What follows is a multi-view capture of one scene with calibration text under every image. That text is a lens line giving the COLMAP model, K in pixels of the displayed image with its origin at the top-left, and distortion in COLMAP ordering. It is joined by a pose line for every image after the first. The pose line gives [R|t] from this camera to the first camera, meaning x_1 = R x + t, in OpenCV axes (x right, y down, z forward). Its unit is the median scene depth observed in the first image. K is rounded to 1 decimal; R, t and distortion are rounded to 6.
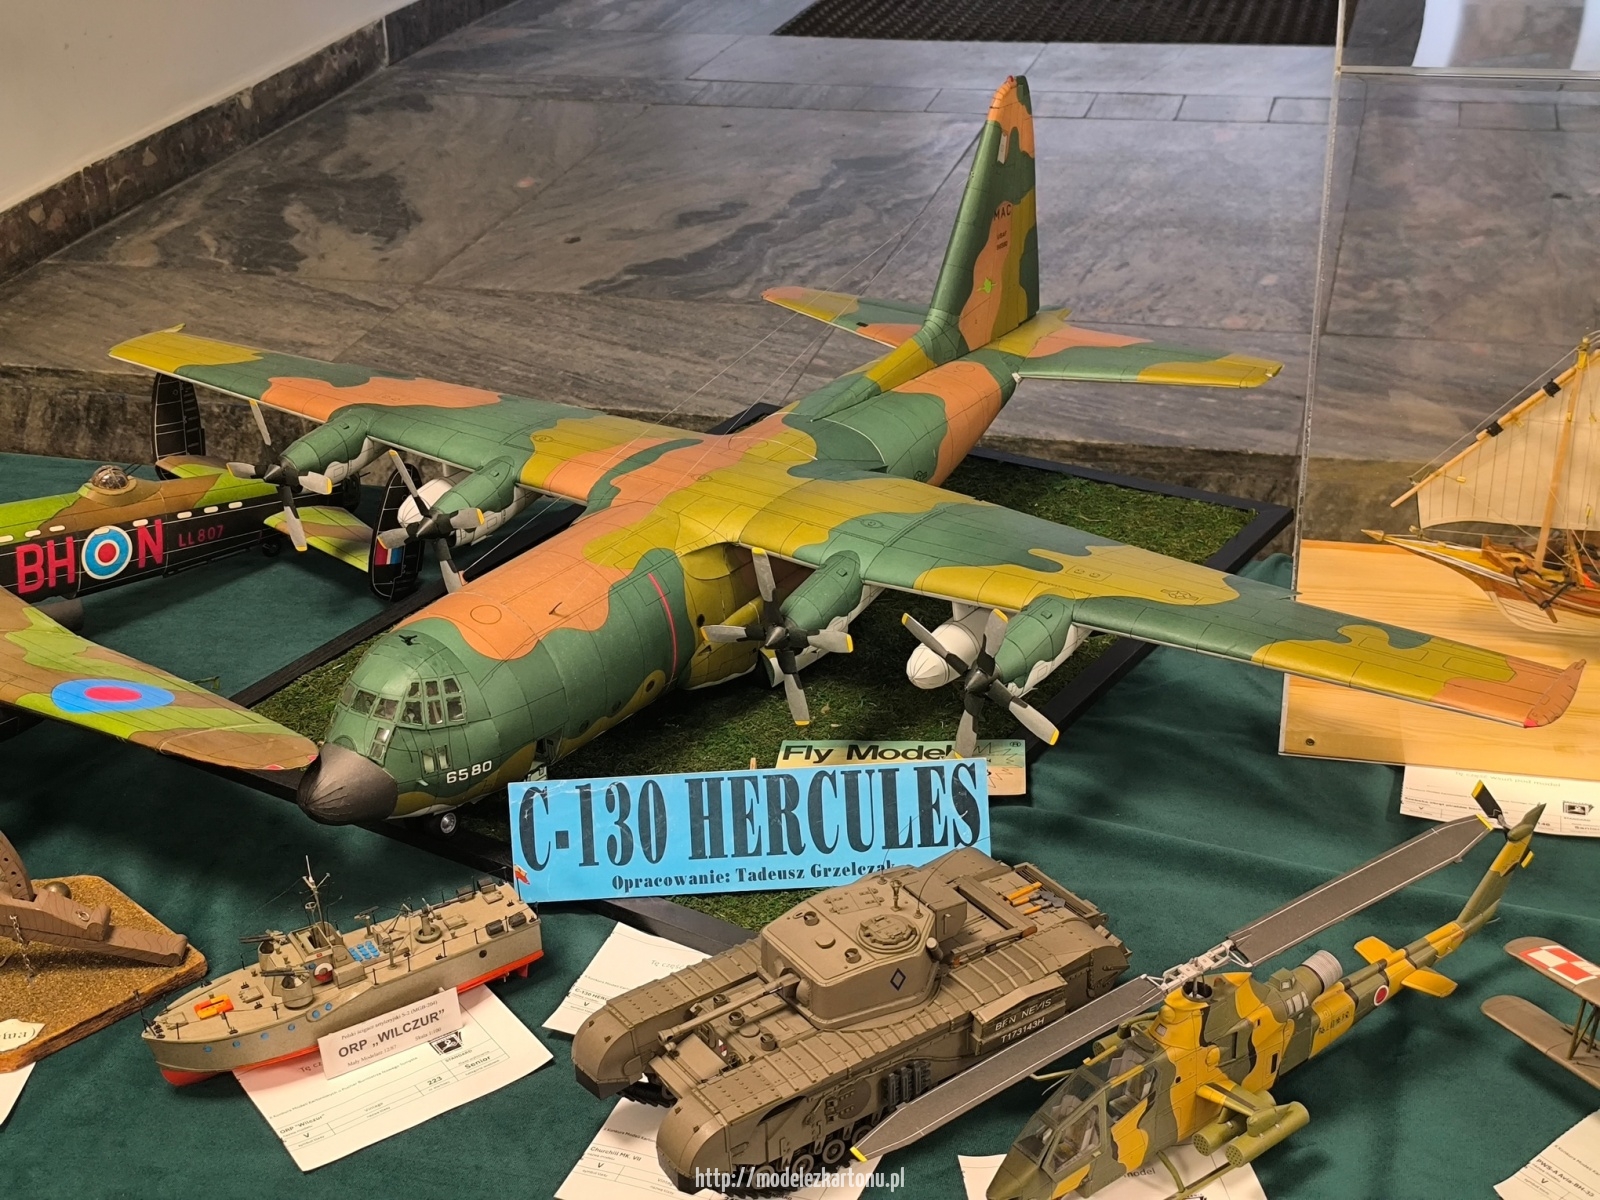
lens RADIAL K [[2148.9, 0, 806.4], [0, 2148.9, 598.9], [0, 0, 1]] dist [0.027440, 0.000000]
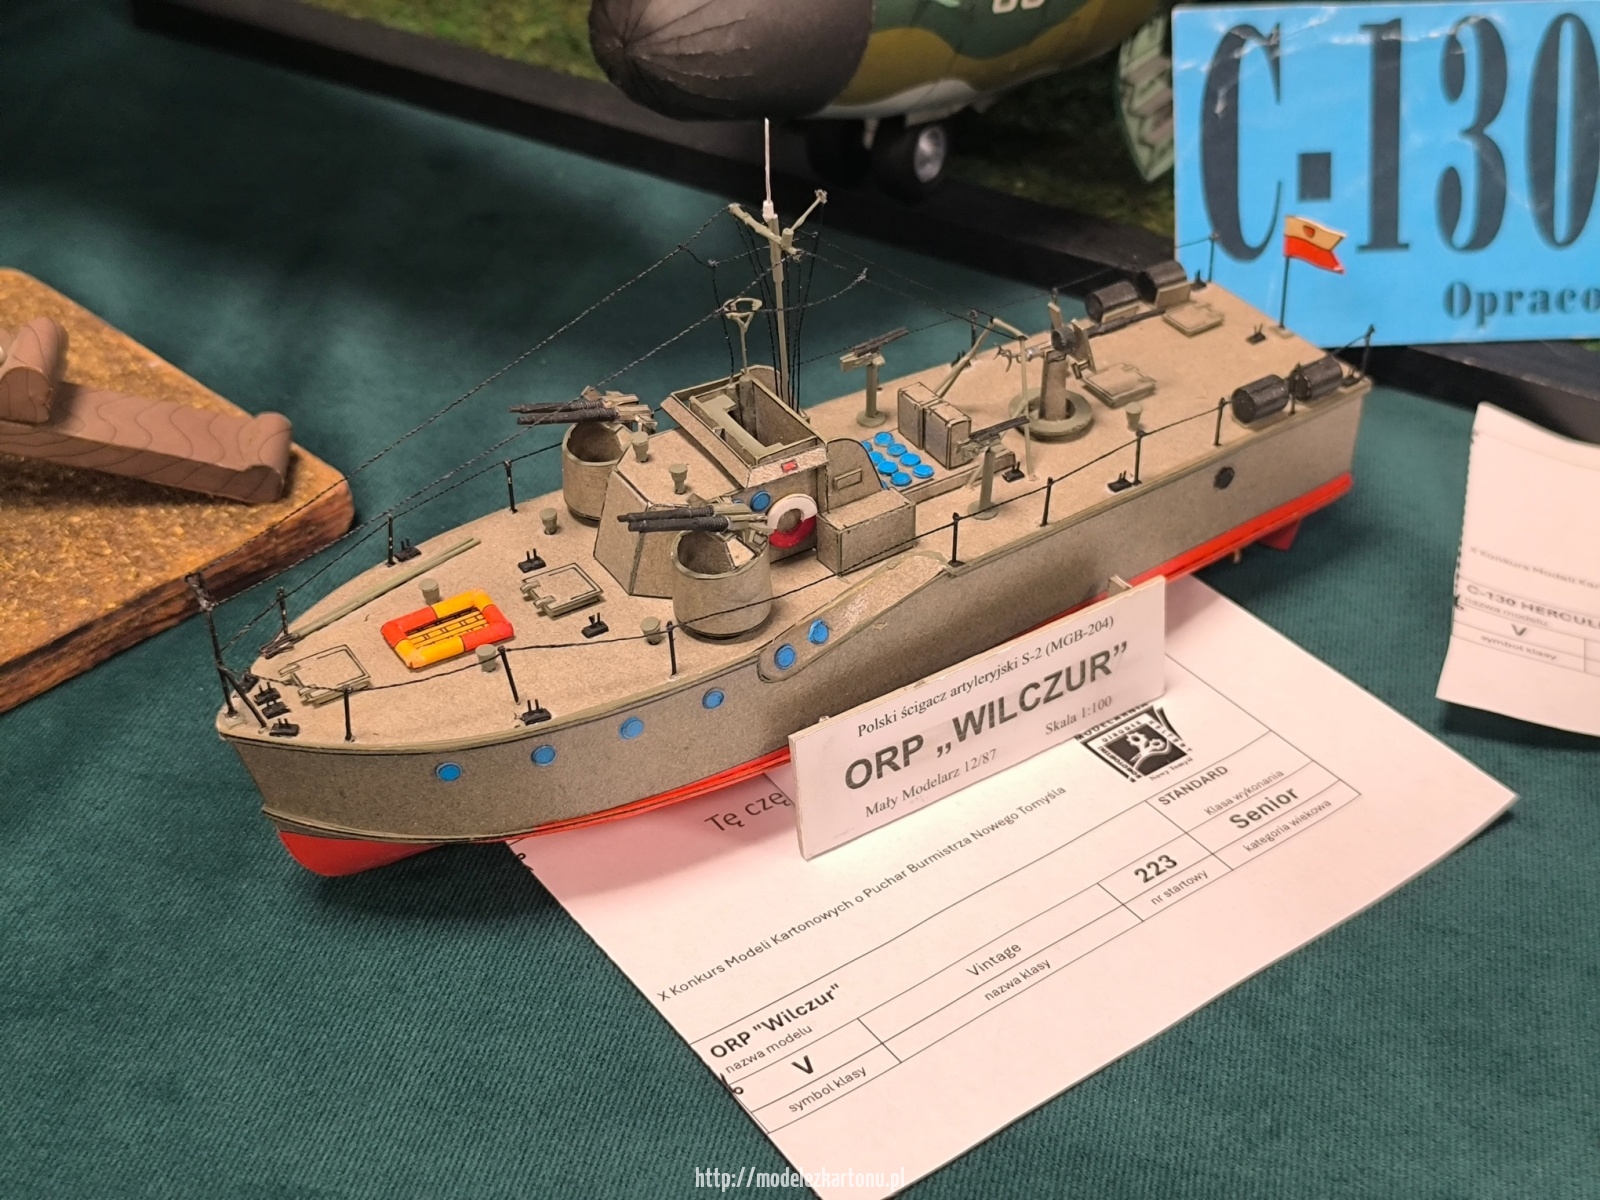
lens RADIAL K [[2148.9, 0, 797.2], [0, 2148.9, 603.1], [0, 0, 1]] dist [0.027440, 0.000000]
pose [[0.998722, 0.010873, 0.049355, -0.234901], [-0.020079, 0.981566, 0.190064, 0.124503], [-0.046379, -0.190812, 0.980530, 0.686792]]
